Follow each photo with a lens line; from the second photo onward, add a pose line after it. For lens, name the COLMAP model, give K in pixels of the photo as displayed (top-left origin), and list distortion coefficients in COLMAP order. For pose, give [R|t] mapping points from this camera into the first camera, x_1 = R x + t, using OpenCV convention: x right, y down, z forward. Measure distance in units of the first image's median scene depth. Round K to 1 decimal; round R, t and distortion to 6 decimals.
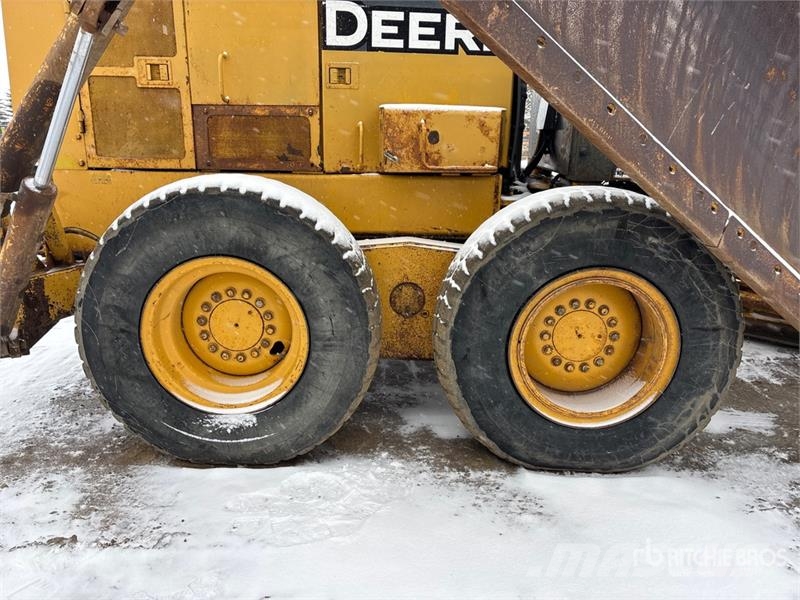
lens RADIAL K [[602.4, 0, 397.7], [0, 602.4, 296.0], [0, 0, 1]] dist [0.066086, -0.068106]
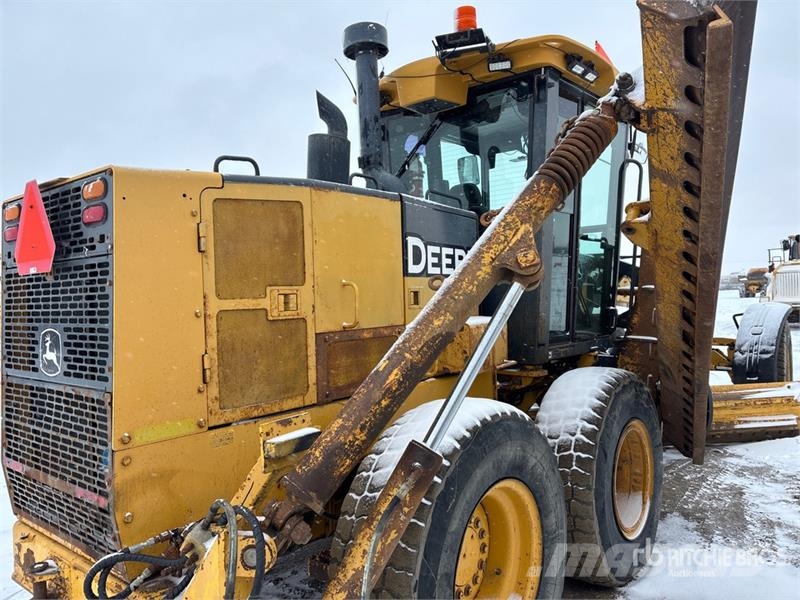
lens RADIAL K [[602.4, 0, 397.7], [0, 602.4, 296.0], [0, 0, 1]] dist [0.066086, -0.068106]
pose [[0.630228, -0.033130, 0.775703, -0.995982], [0.238710, 0.958965, -0.152986, -0.209471], [-0.738803, 0.281584, 0.612275, 0.354438]]
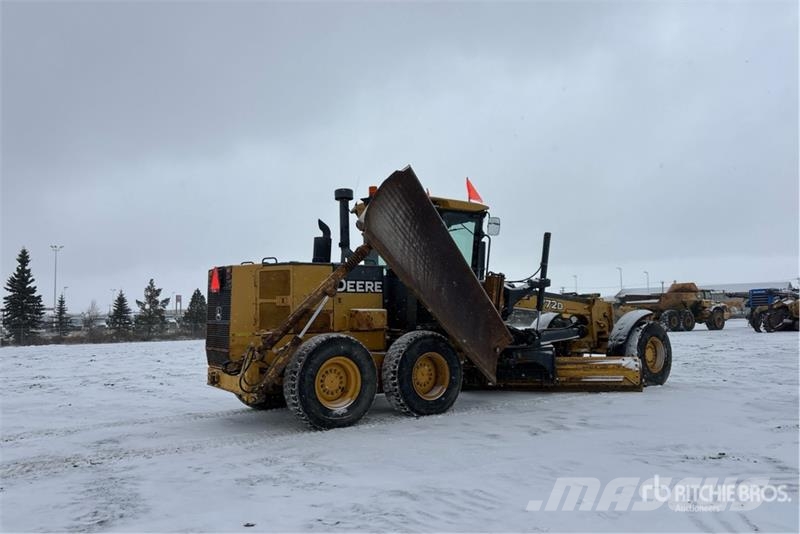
lens RADIAL K [[595.2, 0, 398.9], [0, 595.2, 256.9], [0, 0, 1]] dist [0.033784, -0.002049]
pose [[0.816925, 0.024154, 0.576238, -1.615390], [0.173461, 0.942573, -0.285424, 0.344157], [-0.550041, 0.333125, 0.765822, -1.563796]]
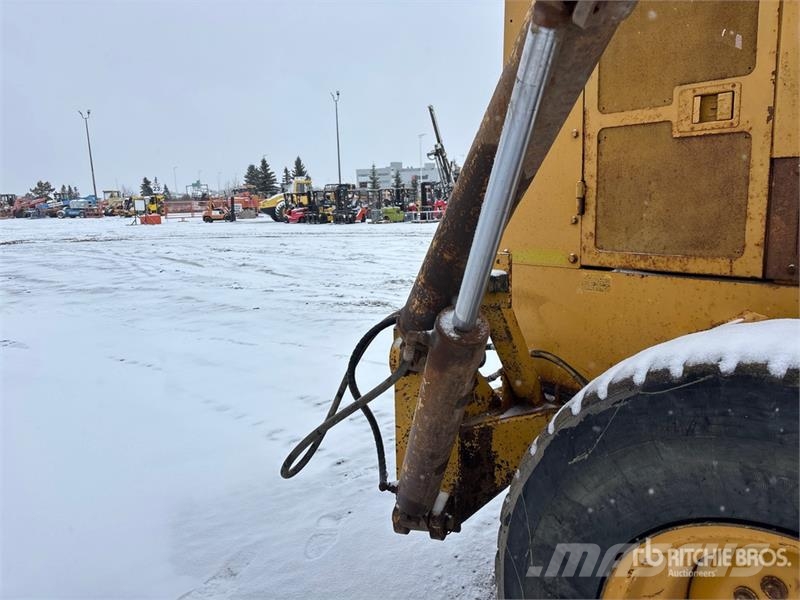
lens RADIAL K [[602.4, 0, 397.7], [0, 602.4, 296.0], [0, 0, 1]] dist [0.066086, -0.068106]
pose [[0.669834, 0.091743, -0.736821, -0.161890], [-0.148785, 0.988795, -0.012142, -0.149399], [0.727451, 0.117761, 0.675979, 0.442186]]
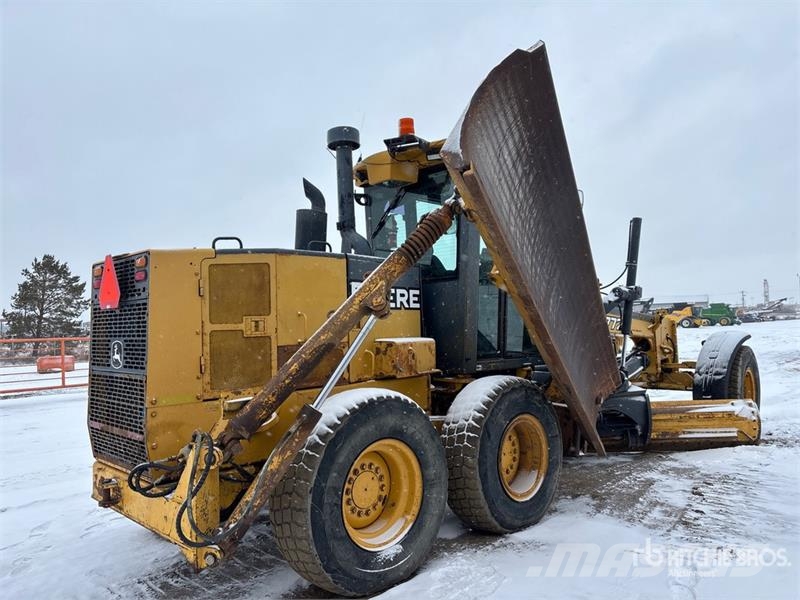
lens RADIAL K [[603.7, 0, 403.8], [0, 603.7, 298.7], [0, 0, 1]] dist [0.038447, 0.000590]
pose [[0.708601, -0.001447, 0.705608, -1.173702], [0.216268, 0.952315, -0.215233, -0.053712], [-0.671649, 0.305115, 0.675124, -0.198183]]
